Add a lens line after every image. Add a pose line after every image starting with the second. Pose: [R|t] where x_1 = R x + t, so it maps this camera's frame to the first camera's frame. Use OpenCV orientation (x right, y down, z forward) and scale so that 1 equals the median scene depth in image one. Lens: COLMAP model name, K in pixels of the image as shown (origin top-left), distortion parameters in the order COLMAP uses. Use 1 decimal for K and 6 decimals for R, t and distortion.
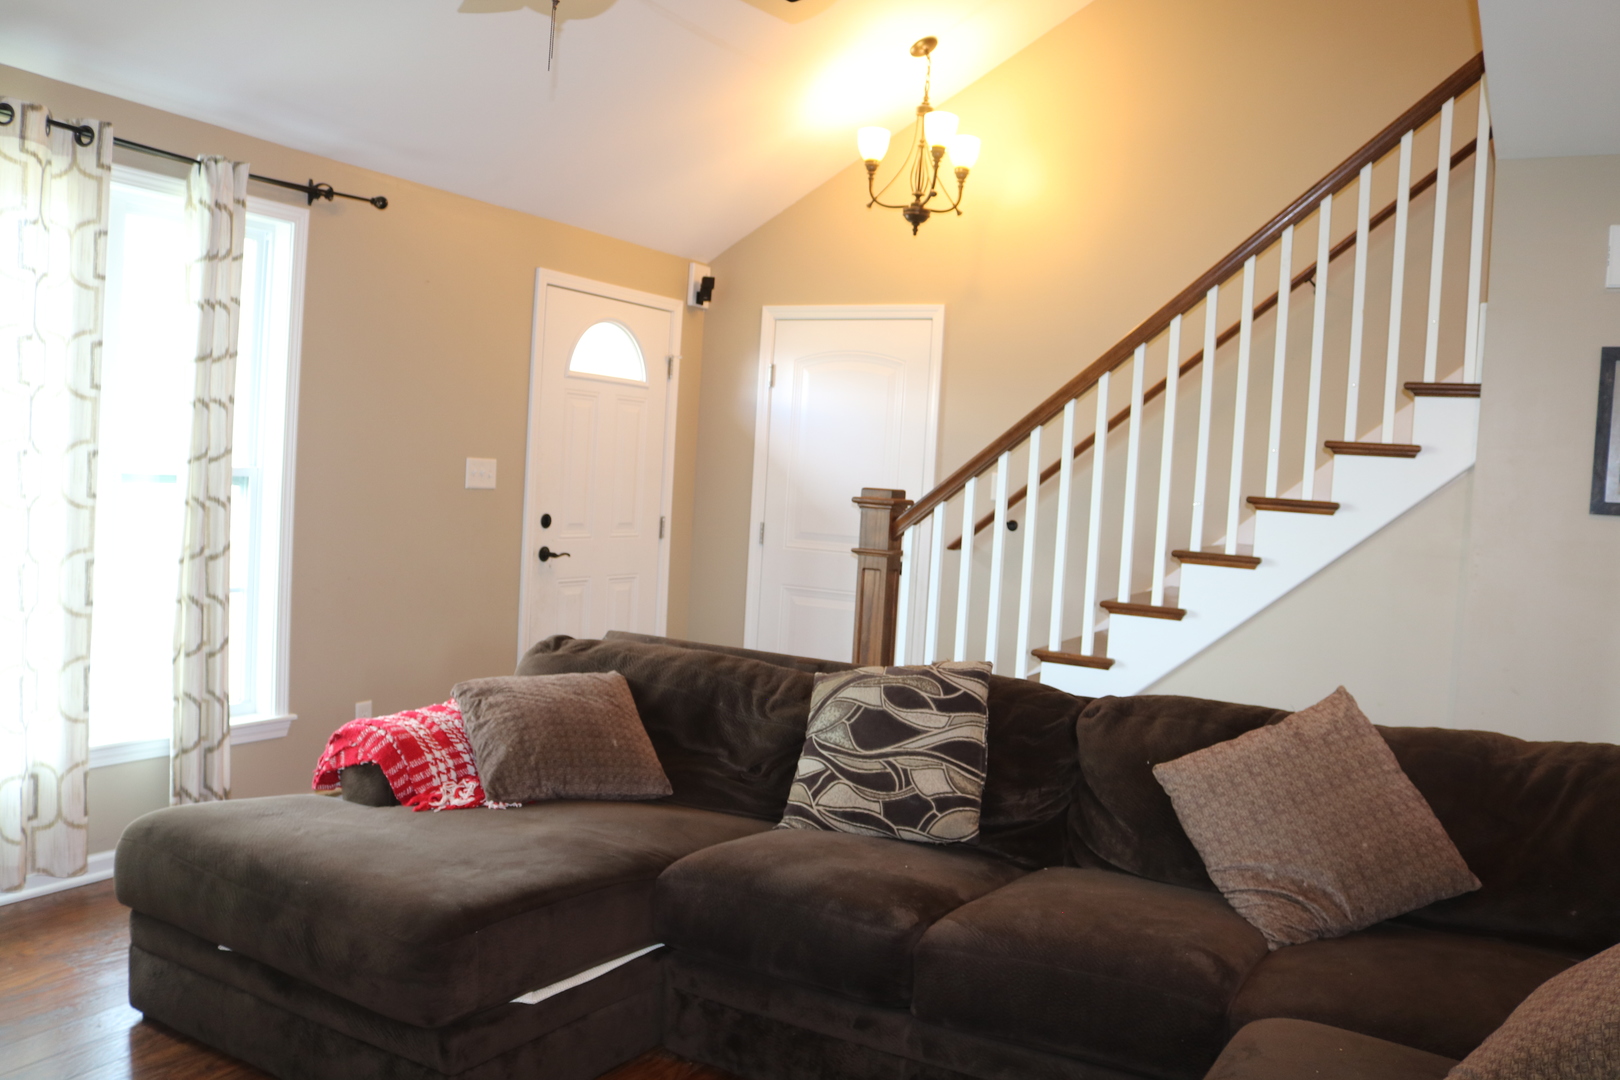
lens RADIAL K [[1356.9, 0, 809.2], [0, 1356.9, 535.0], [0, 0, 1]] dist [-0.134937, 0.060331]
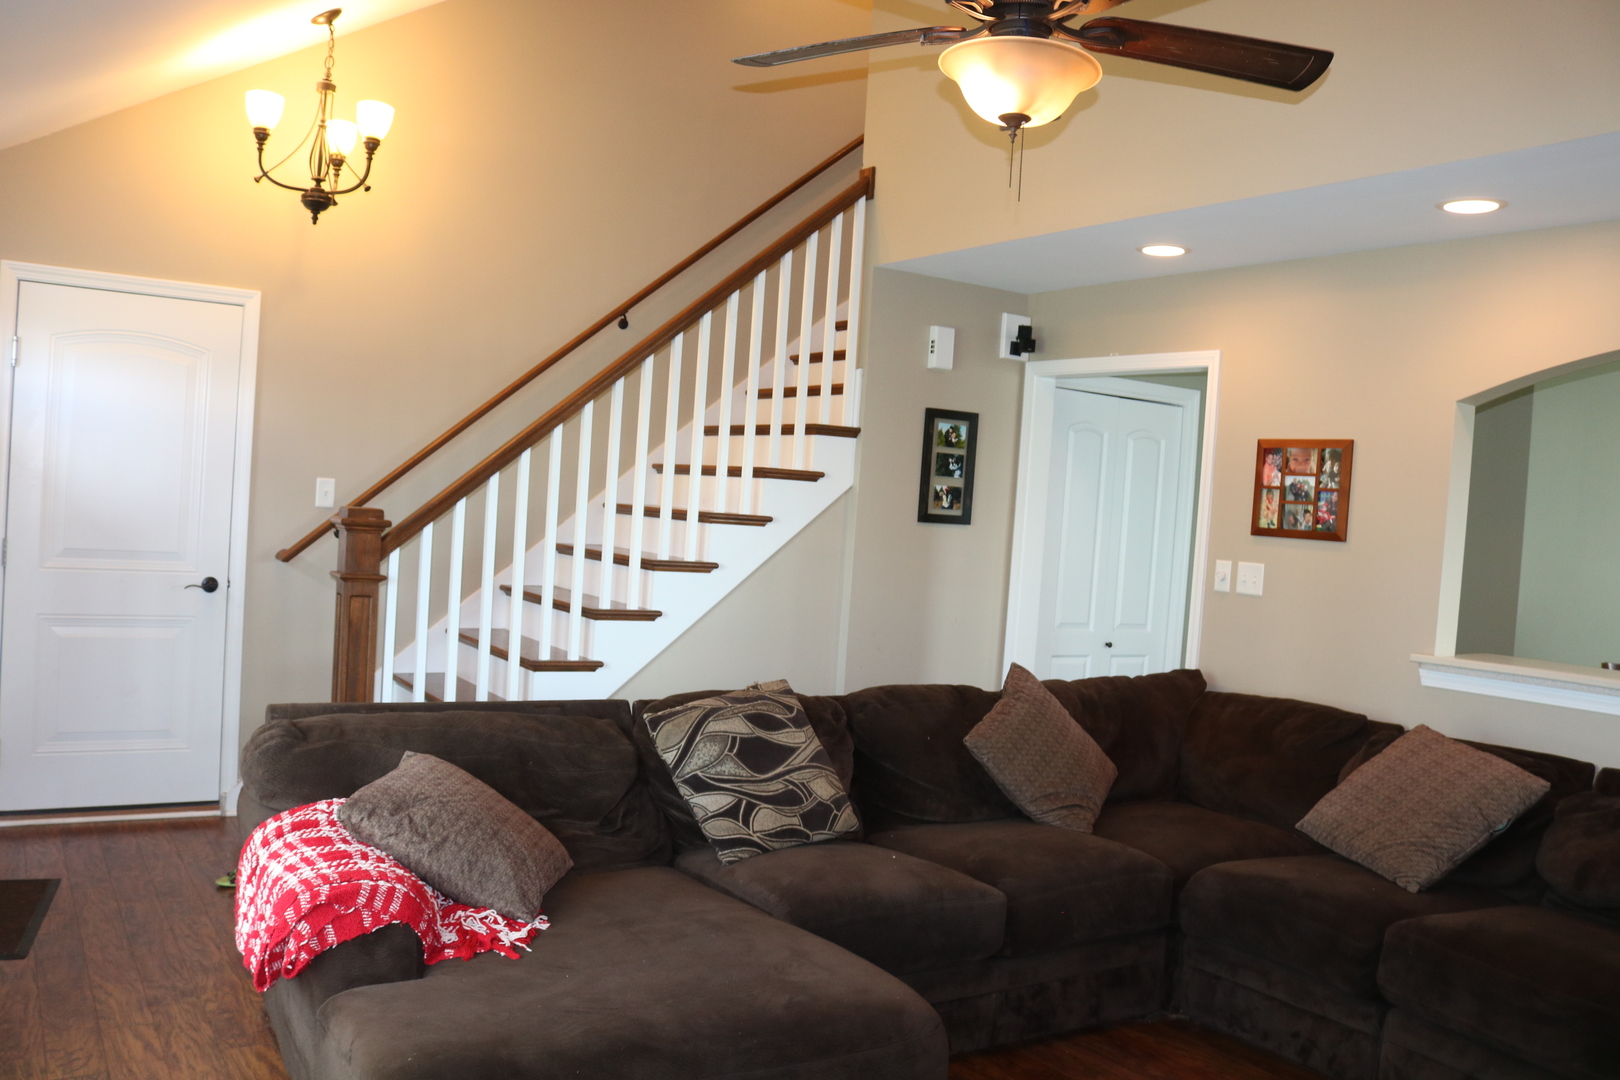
lens RADIAL K [[1356.9, 0, 818.5], [0, 1356.9, 541.7], [0, 0, 1]] dist [-0.134937, 0.060331]
pose [[0.471648, -0.054718, 0.880087, -0.755285], [0.003748, 0.998188, 0.060052, -0.081952], [-0.881779, -0.025025, 0.470999, 0.370325]]
